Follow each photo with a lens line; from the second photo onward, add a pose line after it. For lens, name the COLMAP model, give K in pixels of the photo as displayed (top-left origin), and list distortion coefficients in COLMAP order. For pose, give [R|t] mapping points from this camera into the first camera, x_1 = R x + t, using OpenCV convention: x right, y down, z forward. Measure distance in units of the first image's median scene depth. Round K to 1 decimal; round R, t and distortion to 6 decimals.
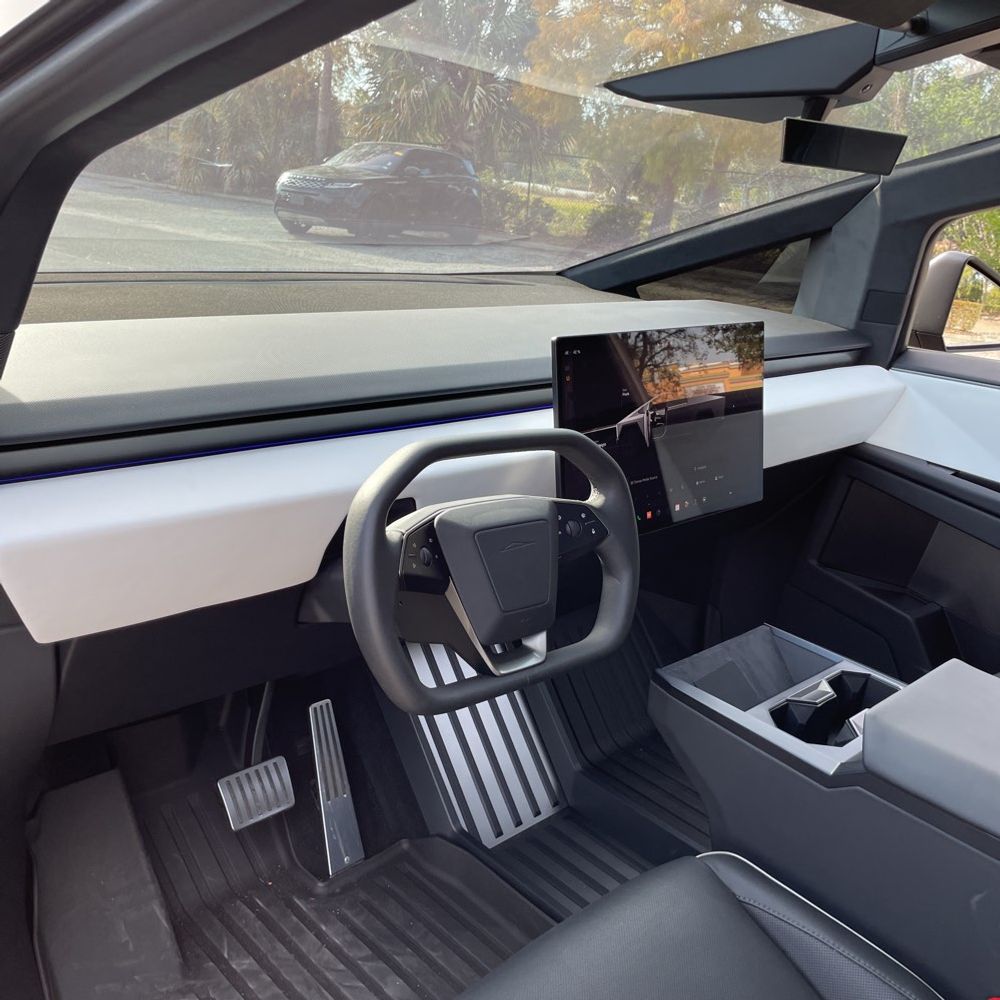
lens RADIAL K [[1005.1, 0, 499.9], [0, 1005.1, 505.0], [0, 0, 1]] dist [0.101056, -0.127085]
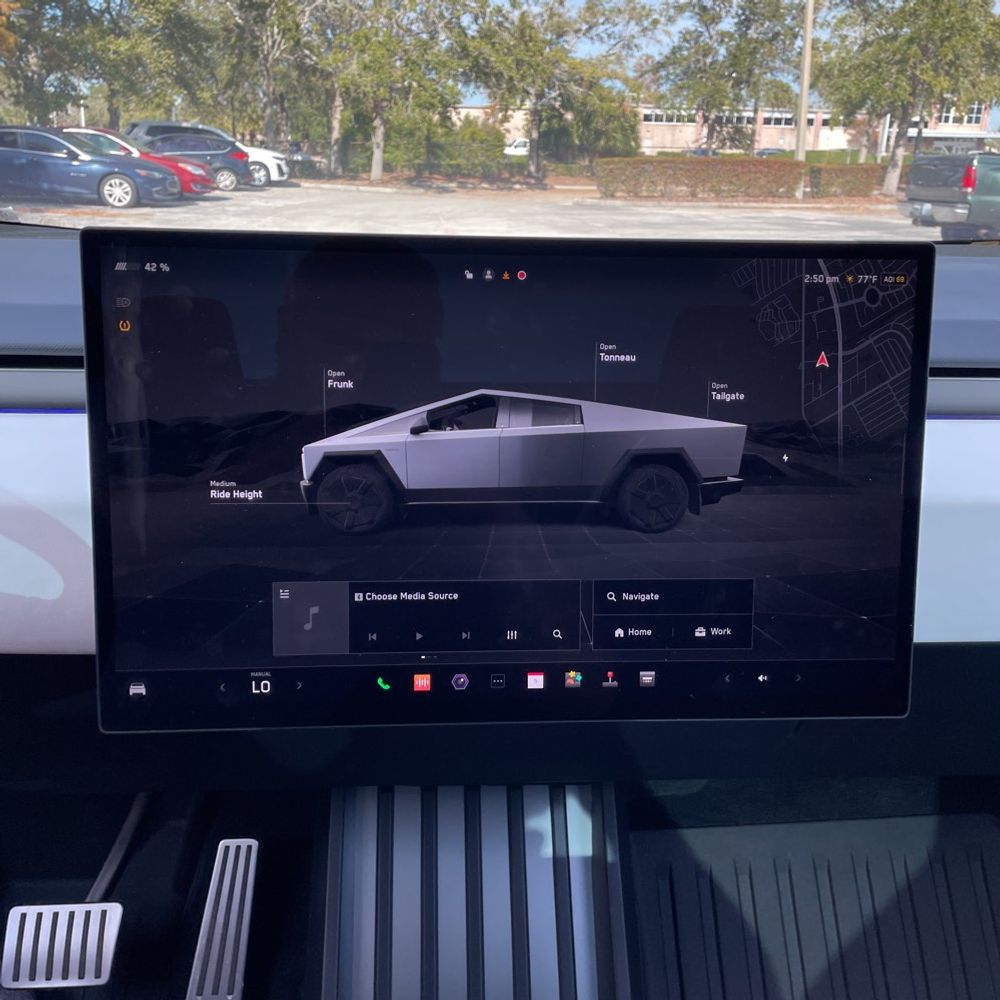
lens RADIAL K [[1005.4, 0, 502.5], [0, 1005.4, 499.3], [0, 0, 1]] dist [0.098768, -0.141896]
pose [[0.770879, 0.127444, -0.624102, 0.380878], [-0.157074, 0.987557, 0.007648, -0.065359], [0.617311, 0.092134, 0.781306, 0.617657]]
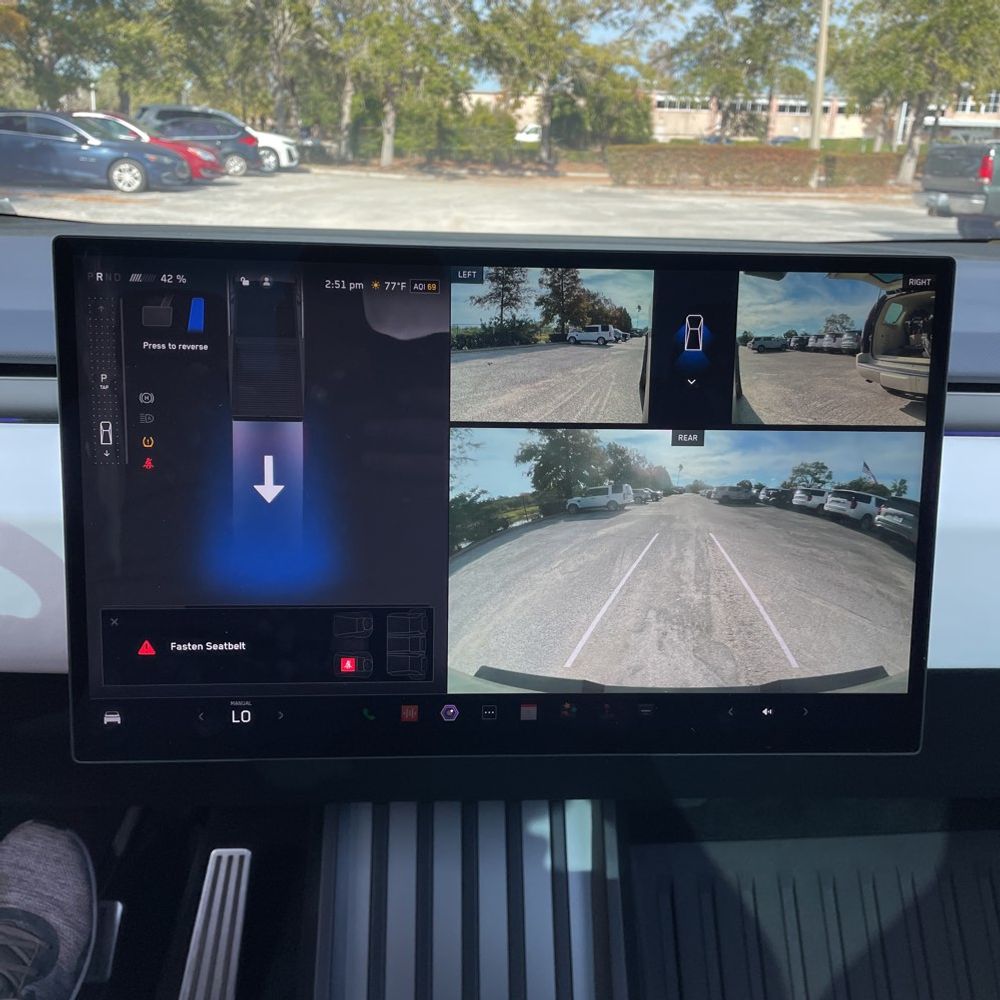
lens RADIAL K [[1007.8, 0, 500.0], [0, 1007.8, 500.0], [0, 0, 1]] dist [0.096230, -0.140404]
pose [[0.762940, 0.142415, -0.630587, 0.372517], [-0.166380, 0.985831, 0.021344, -0.078219], [0.624692, 0.088633, 0.775825, 0.633344]]
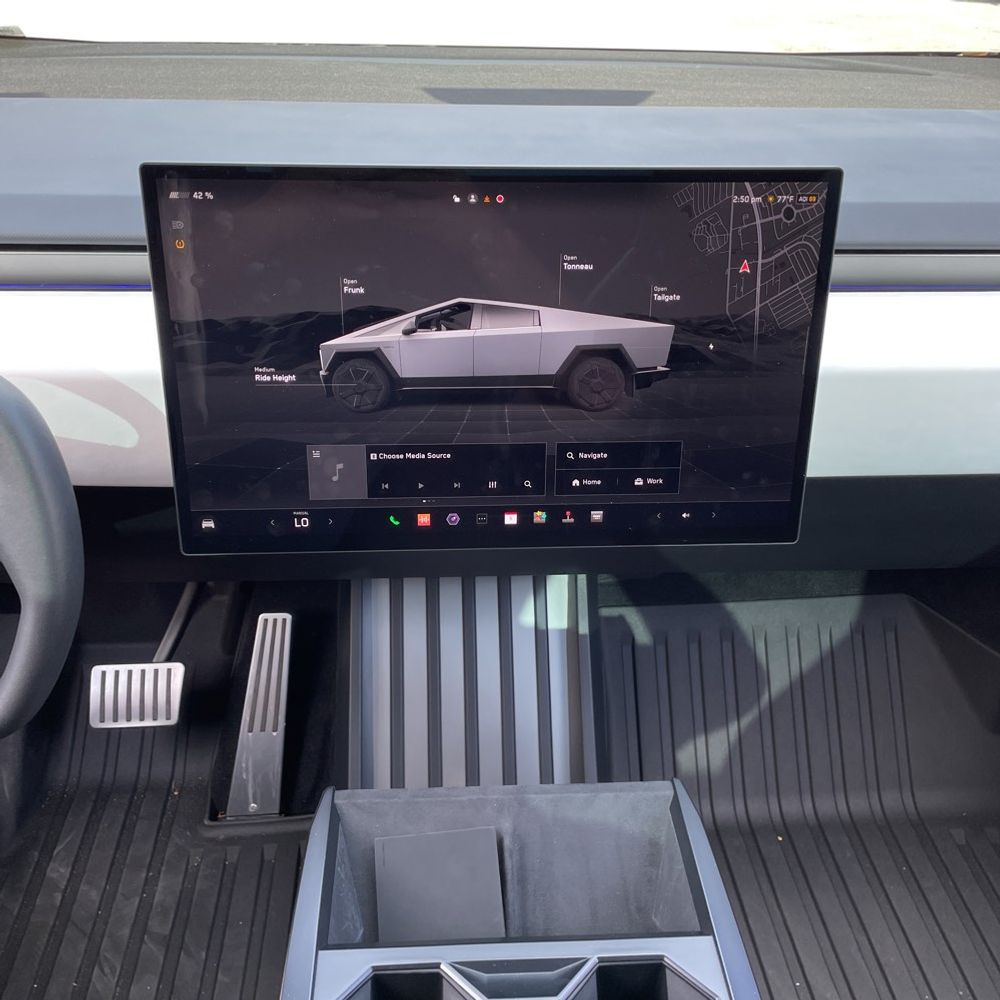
lens RADIAL K [[1005.1, 0, 499.9], [0, 1005.1, 505.0], [0, 0, 1]] dist [0.101056, -0.127085]
pose [[0.767010, 0.272777, -0.580765, 0.443161], [-0.159779, 0.957820, 0.238856, -0.120436], [0.621422, -0.090411, 0.778242, 0.541244]]
